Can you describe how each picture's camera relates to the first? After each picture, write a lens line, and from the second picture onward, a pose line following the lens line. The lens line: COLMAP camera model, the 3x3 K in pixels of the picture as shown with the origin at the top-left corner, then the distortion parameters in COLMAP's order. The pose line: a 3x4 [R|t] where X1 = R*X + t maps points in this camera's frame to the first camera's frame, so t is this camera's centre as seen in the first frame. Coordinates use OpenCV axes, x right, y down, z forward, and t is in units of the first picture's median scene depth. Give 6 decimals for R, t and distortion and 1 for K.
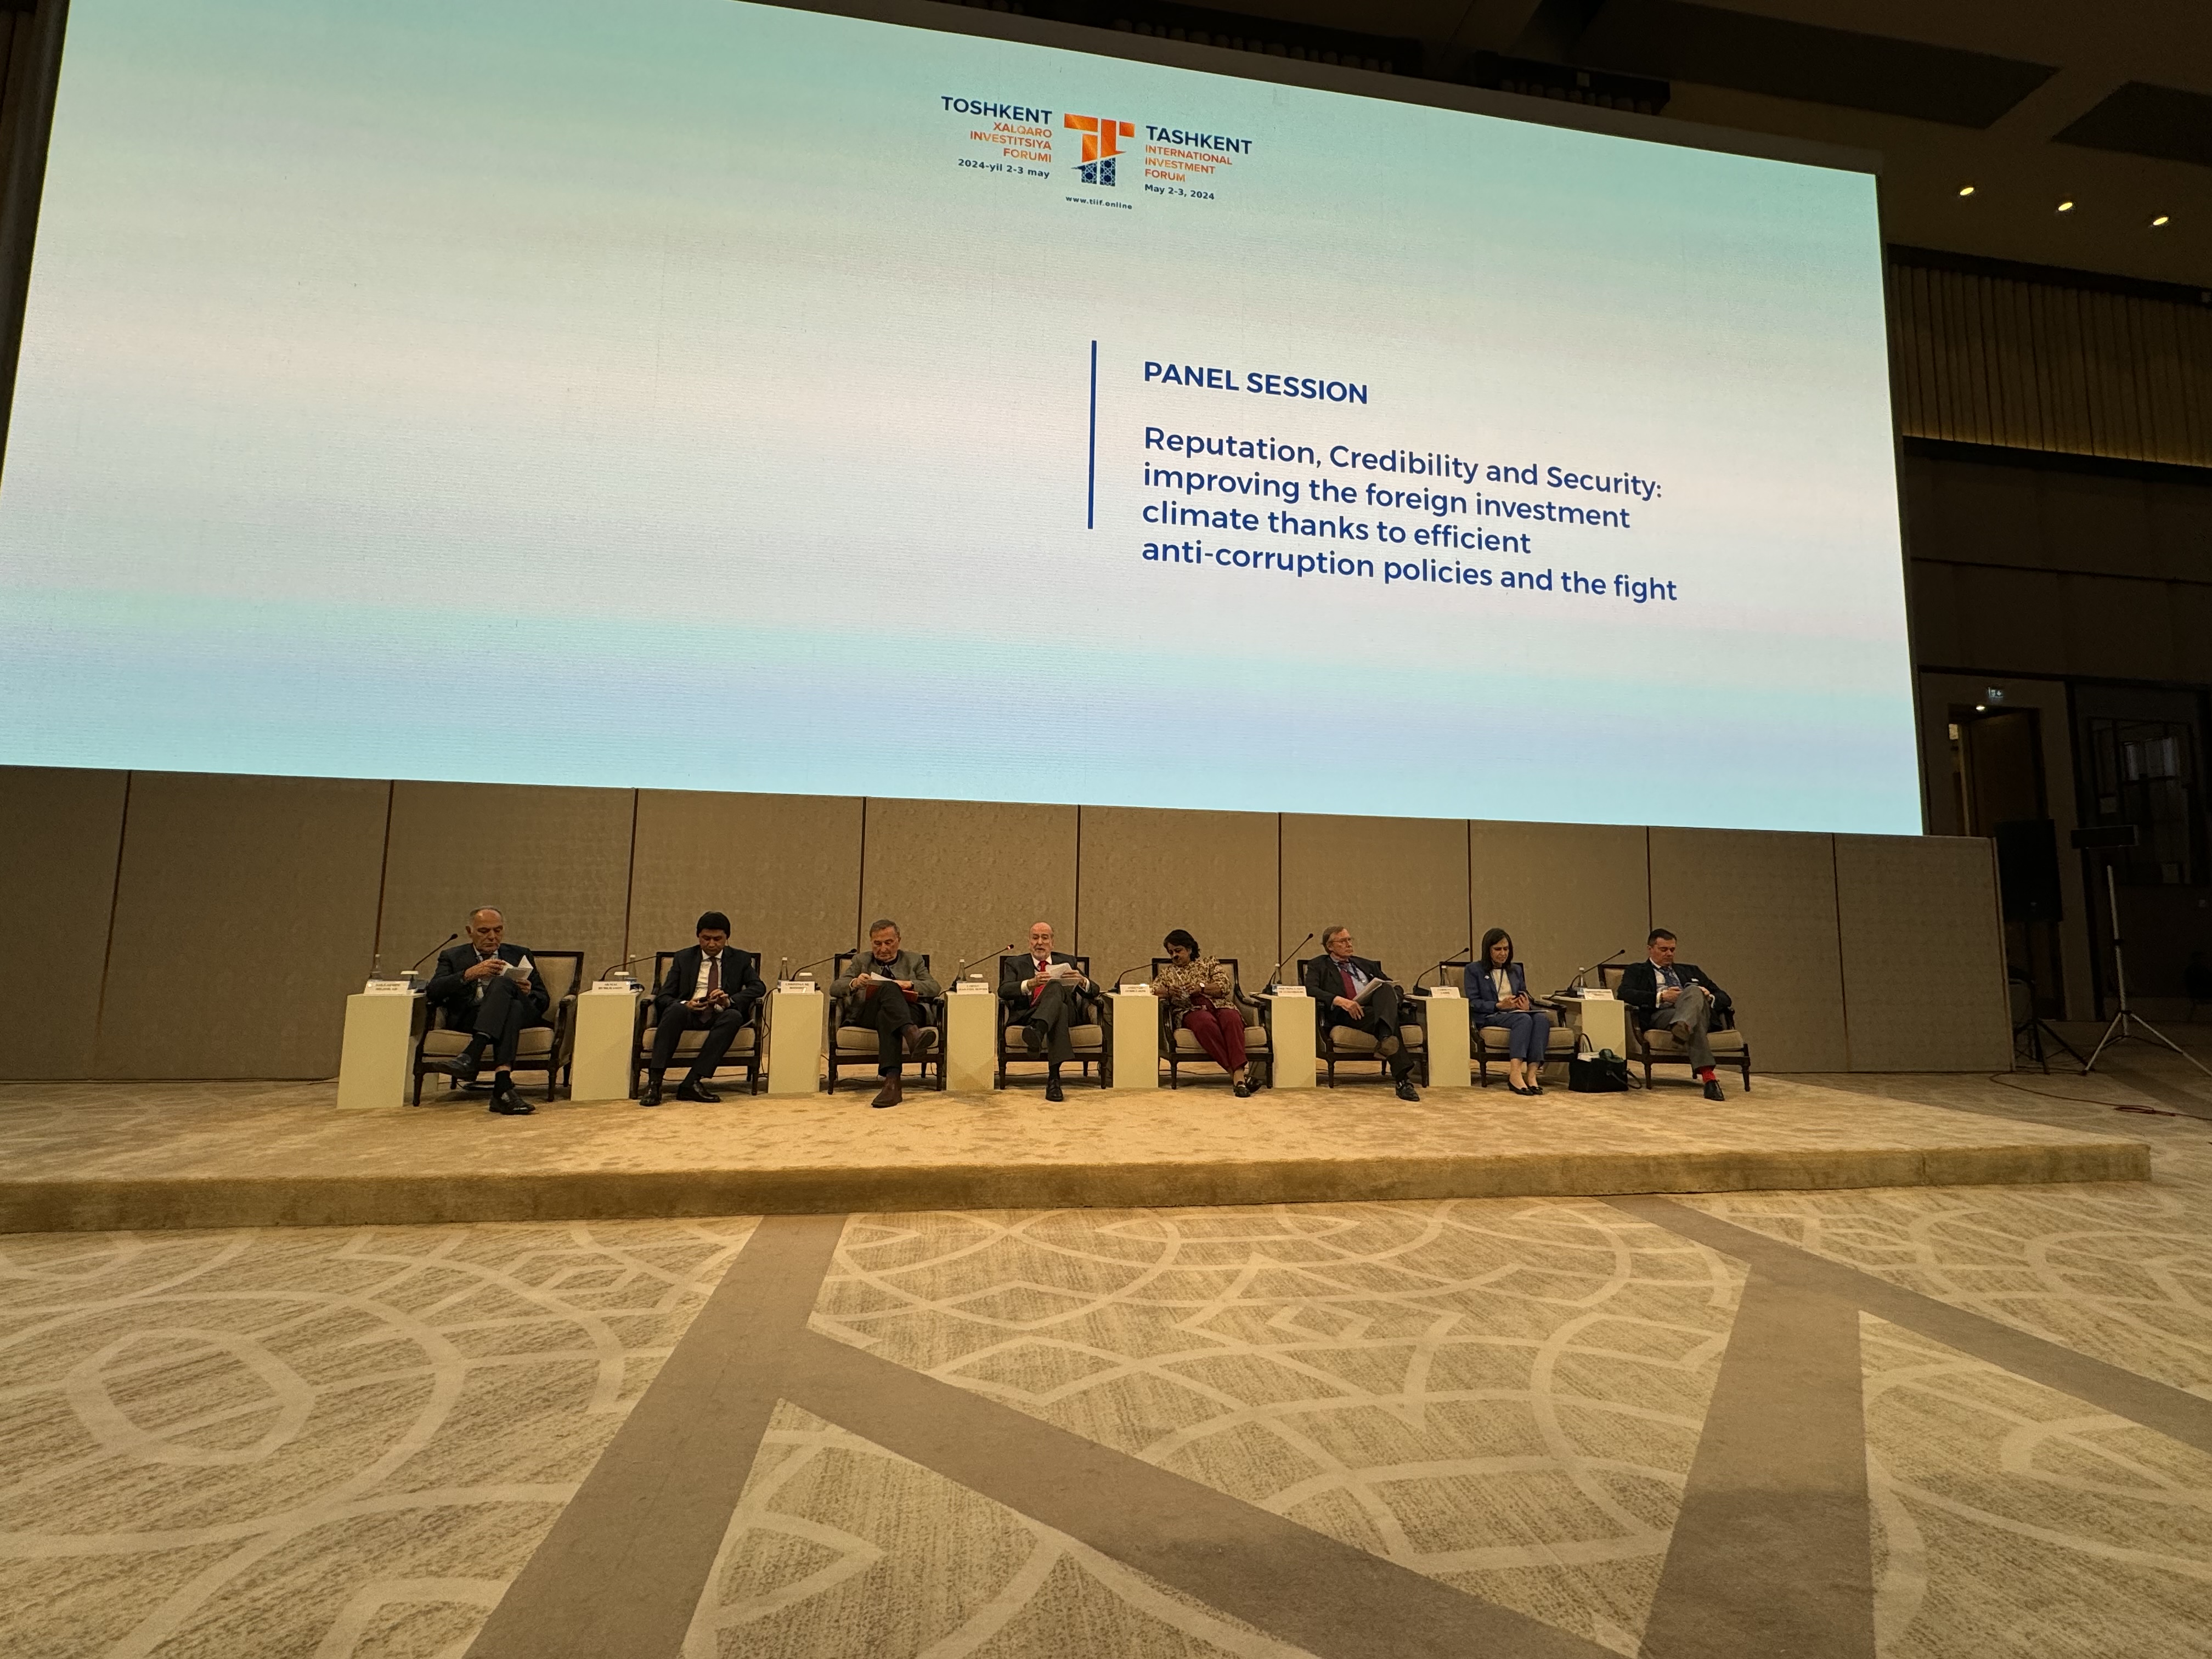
lens RADIAL K [[1000.8, 0, 1109.1], [0, 1000.8, 838.6], [0, 0, 1]] dist [-0.001750, 0.000558]
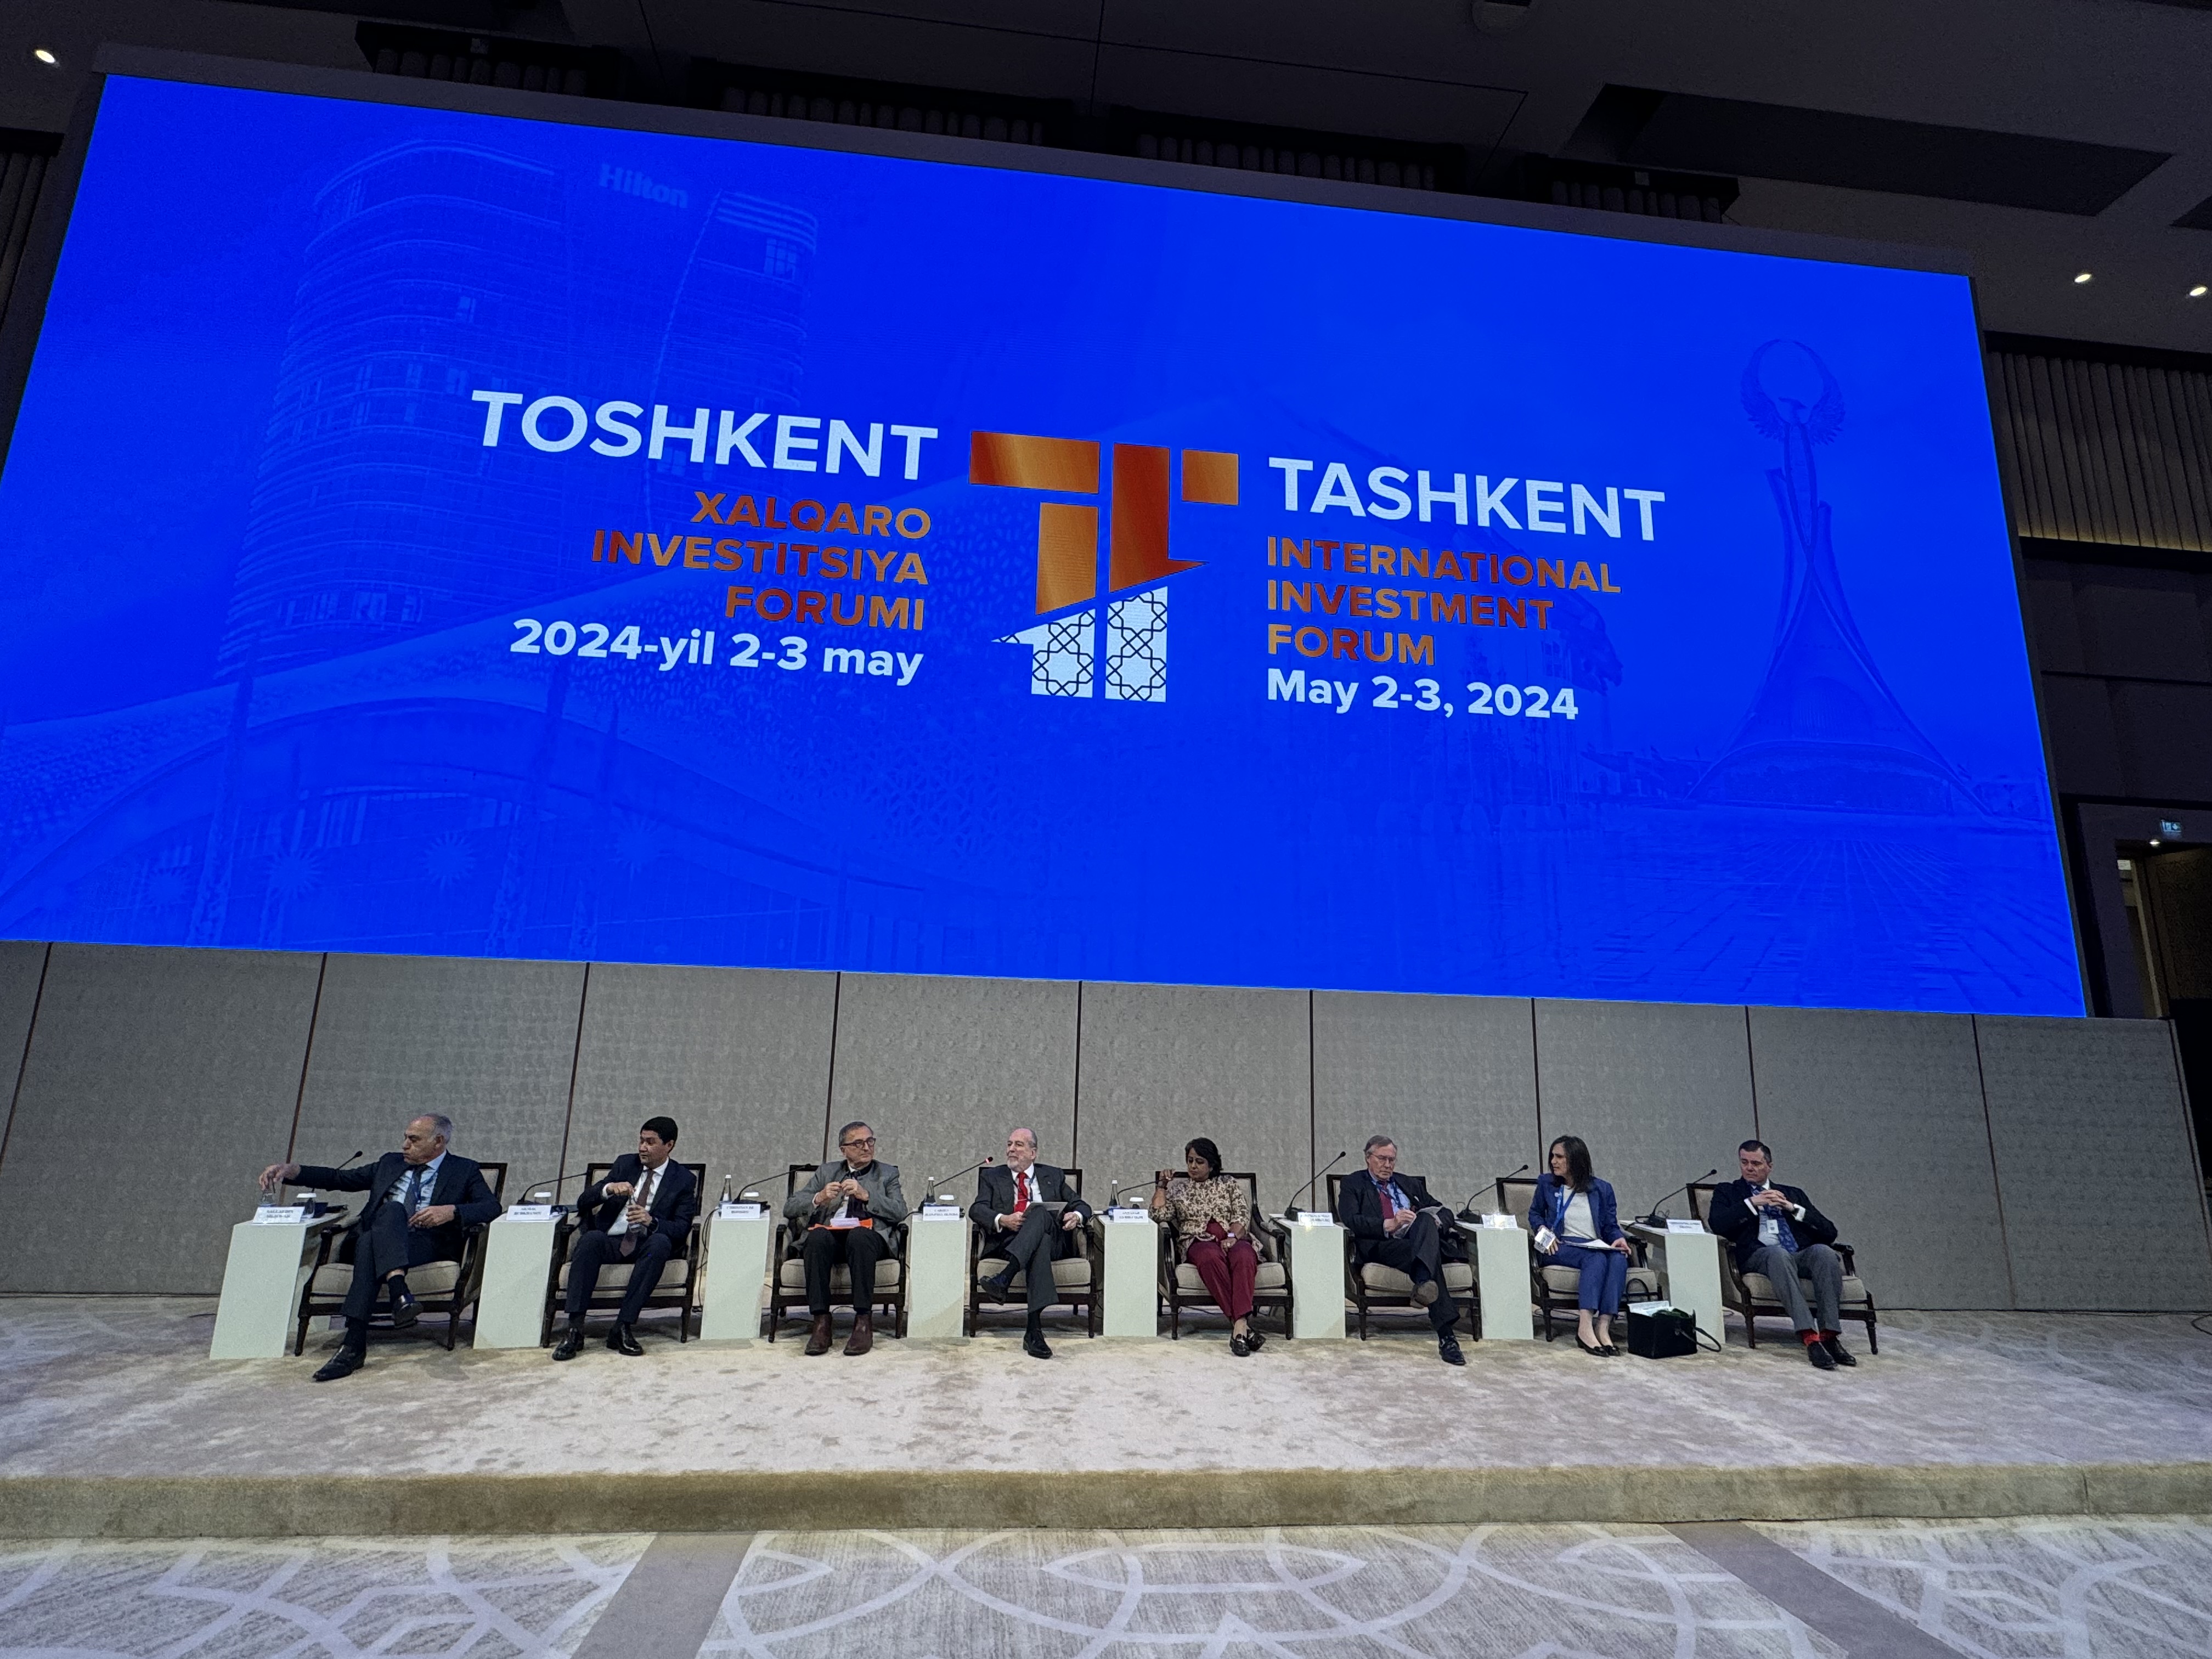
lens RADIAL K [[1125.2, 0, 1106.0], [0, 1125.2, 829.5], [0, 0, 1]] dist [-0.000642, -0.000382]
pose [[0.998866, 0.001247, -0.047592, 0.058448], [-0.006555, 0.993738, -0.111541, -0.081650], [0.047155, 0.111726, 0.992620, 0.002503]]
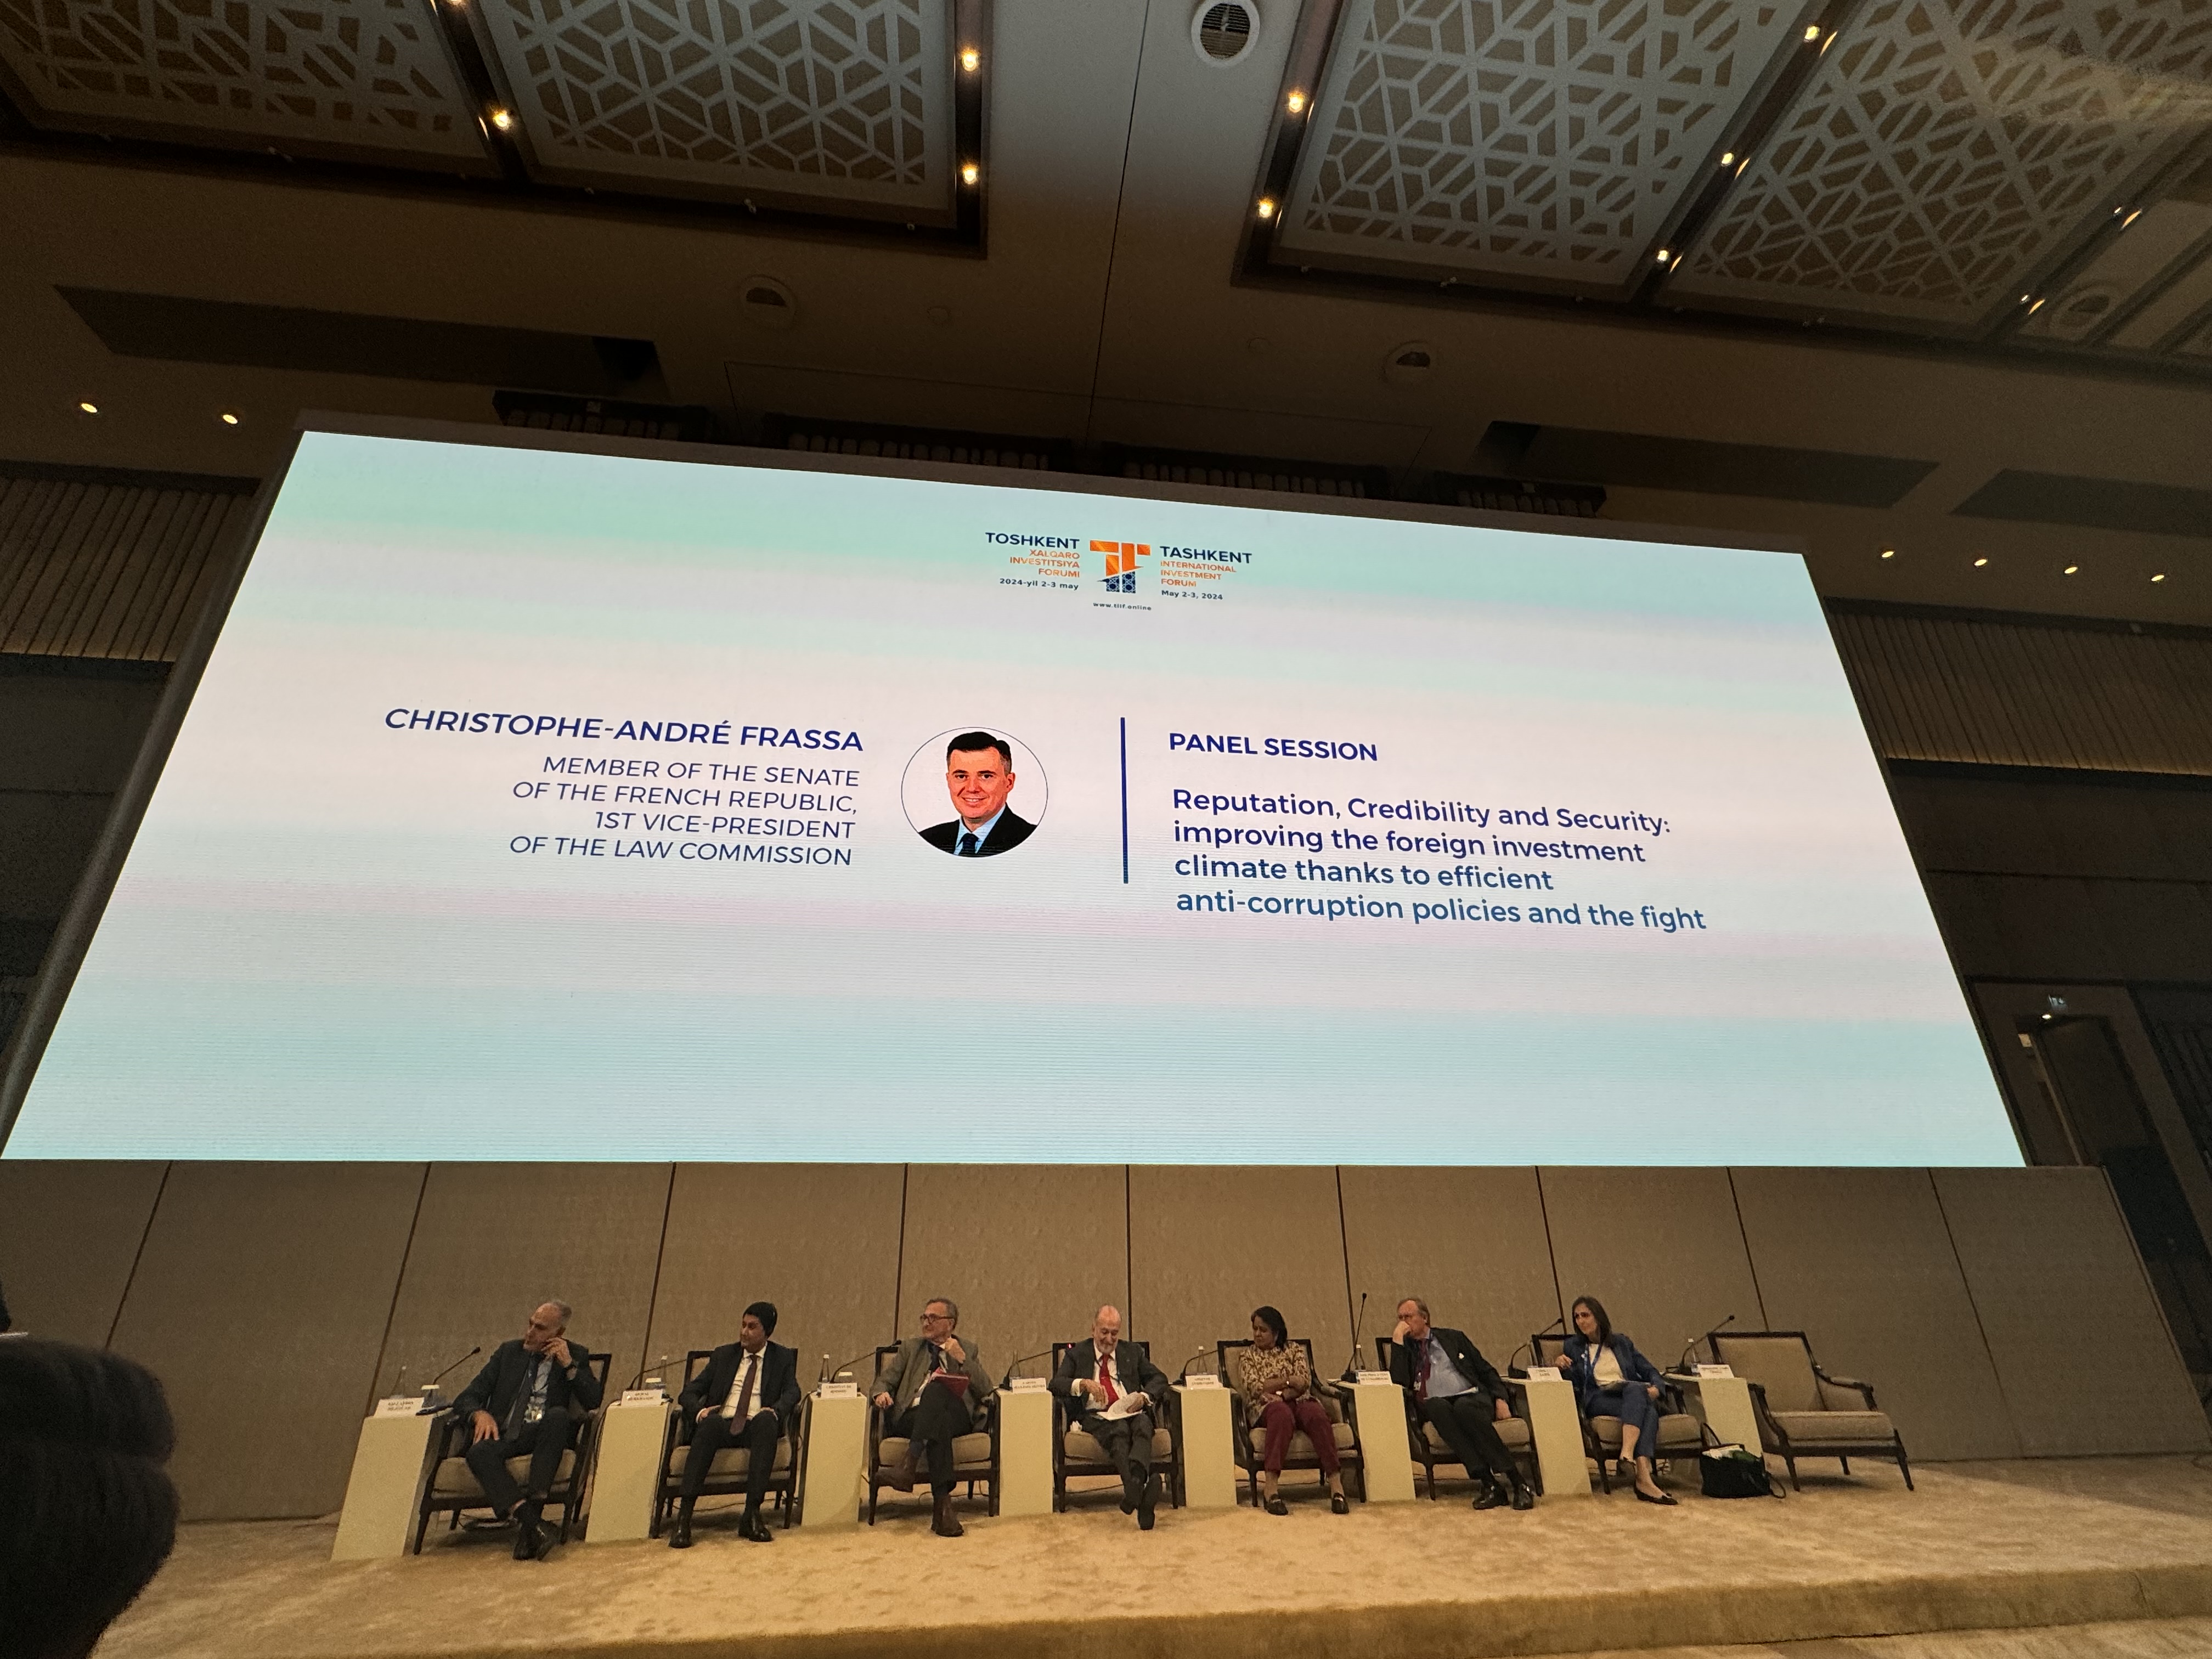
lens RADIAL K [[1034.8, 0, 1106.0], [0, 1034.8, 829.5], [0, 0, 1]] dist [-0.000878, 0.000170]
pose [[0.999233, -0.036531, -0.014122, -0.036117], [0.030144, 0.947535, -0.318227, -0.033166], [0.025006, 0.317557, 0.947909, -0.066566]]
